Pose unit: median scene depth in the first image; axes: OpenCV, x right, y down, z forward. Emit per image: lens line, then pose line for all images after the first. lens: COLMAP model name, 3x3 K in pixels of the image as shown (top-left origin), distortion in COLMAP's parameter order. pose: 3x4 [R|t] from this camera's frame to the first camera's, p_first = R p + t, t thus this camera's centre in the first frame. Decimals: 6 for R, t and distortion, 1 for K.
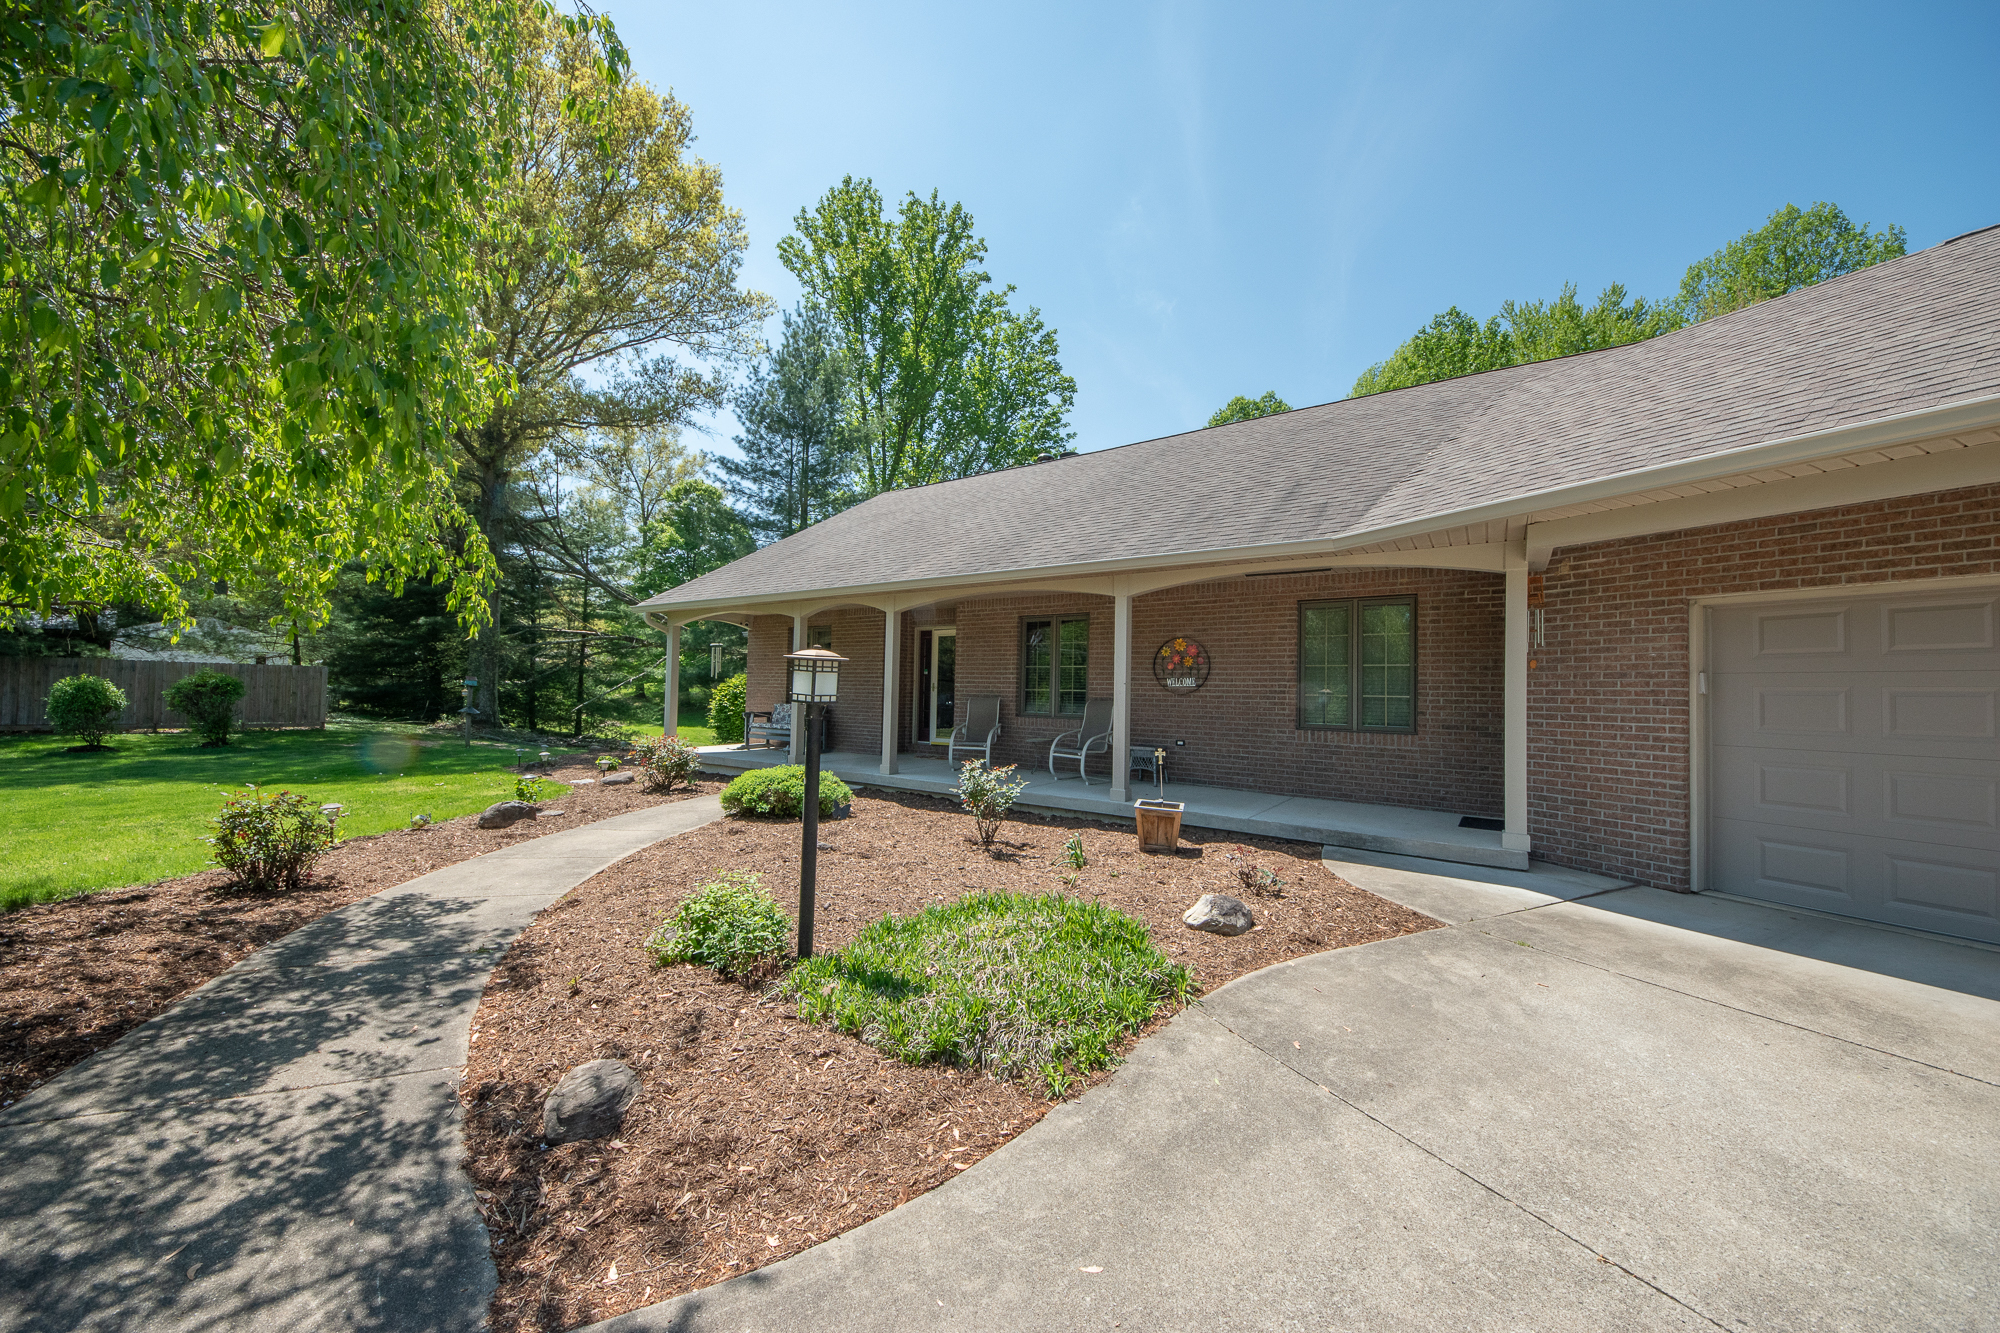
lens RADIAL K [[721.6, 0, 1000.0], [0, 721.6, 666.5], [0, 0, 1]] dist [0.033819, -0.026059]
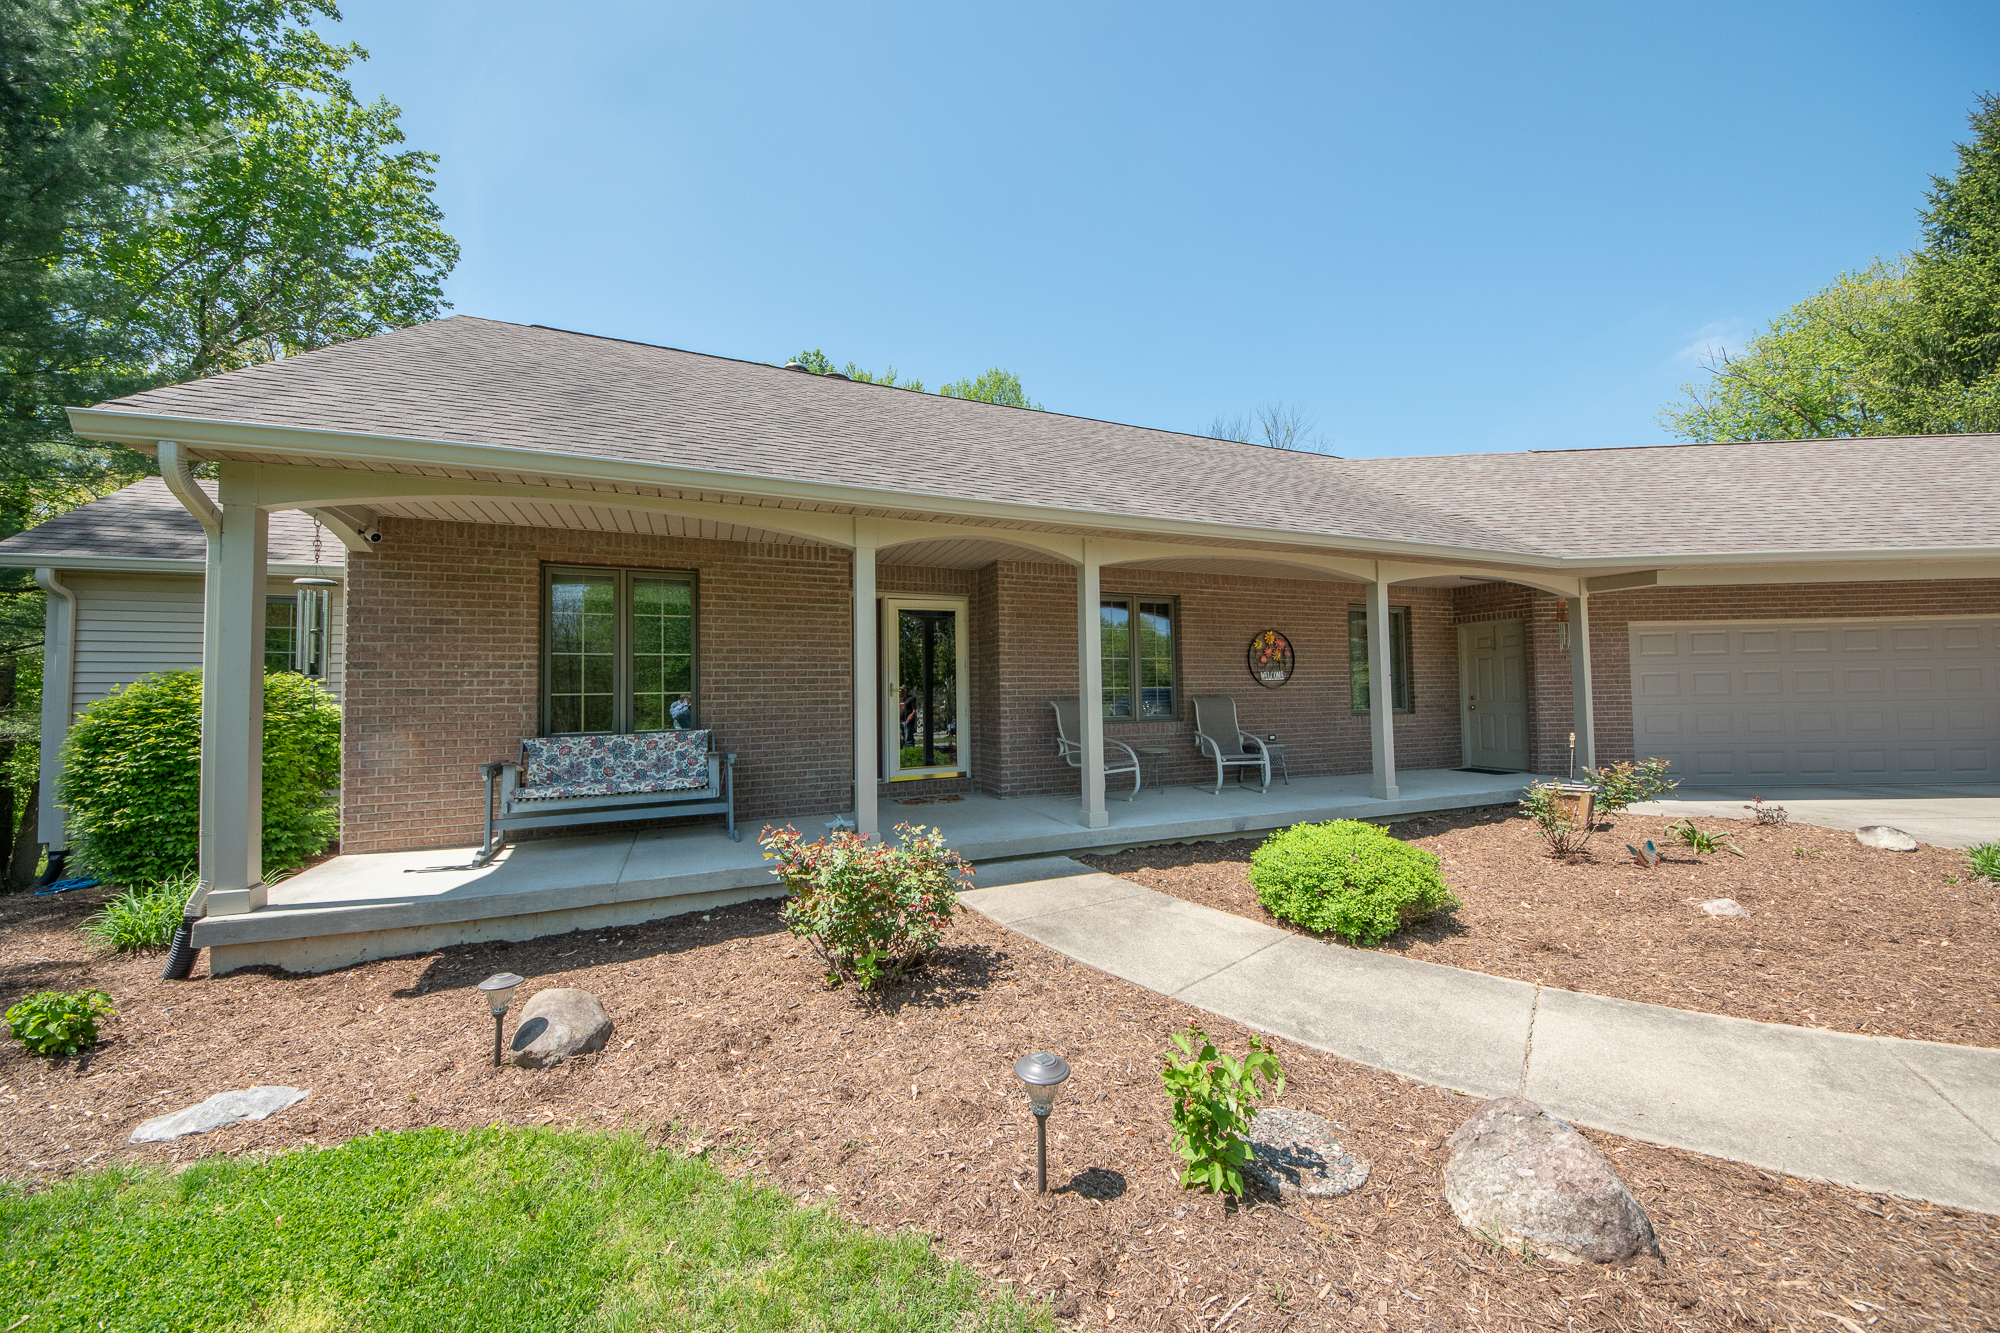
lens RADIAL K [[721.6, 0, 1000.0], [0, 721.6, 666.5], [0, 0, 1]] dist [0.033819, -0.026059]
pose [[0.524505, 0.009746, 0.851352, -0.775294], [-0.004201, 0.999952, -0.008859, 0.019265], [-0.851397, 0.001070, 0.524520, 0.791396]]
